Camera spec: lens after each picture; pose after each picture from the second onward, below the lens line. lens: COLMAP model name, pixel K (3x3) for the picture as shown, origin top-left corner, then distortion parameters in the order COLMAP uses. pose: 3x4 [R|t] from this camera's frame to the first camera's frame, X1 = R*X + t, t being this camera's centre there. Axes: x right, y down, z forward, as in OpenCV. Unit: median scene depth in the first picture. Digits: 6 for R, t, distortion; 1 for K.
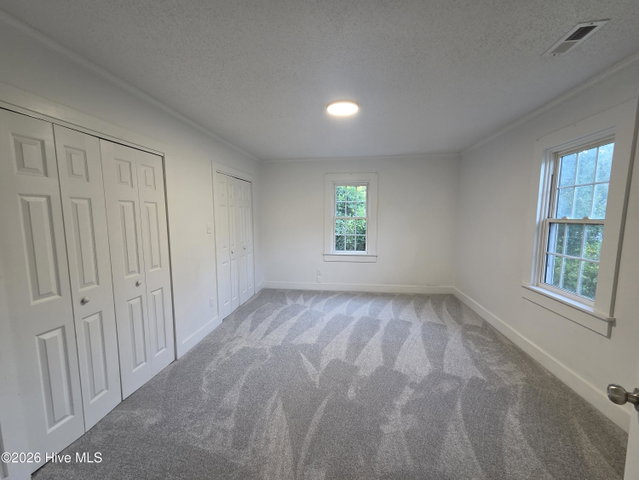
lens RADIAL K [[261.6, 0, 321.4], [0, 261.6, 243.2], [0, 0, 1]] dist [0.001801, 0.000271]
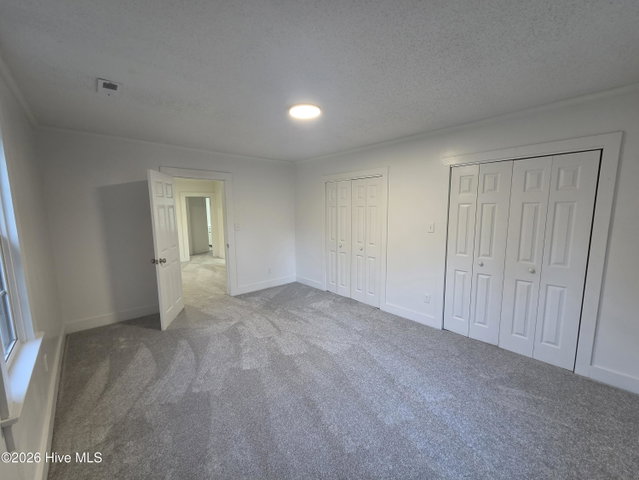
lens RADIAL K [[261.6, 0, 321.4], [0, 261.6, 243.2], [0, 0, 1]] dist [0.001801, 0.000271]
pose [[-0.645535, 0.103420, -0.756696, 0.946806], [-0.075625, 0.977264, 0.198081, -0.250298], [0.759977, 0.185094, -0.623037, 2.017033]]
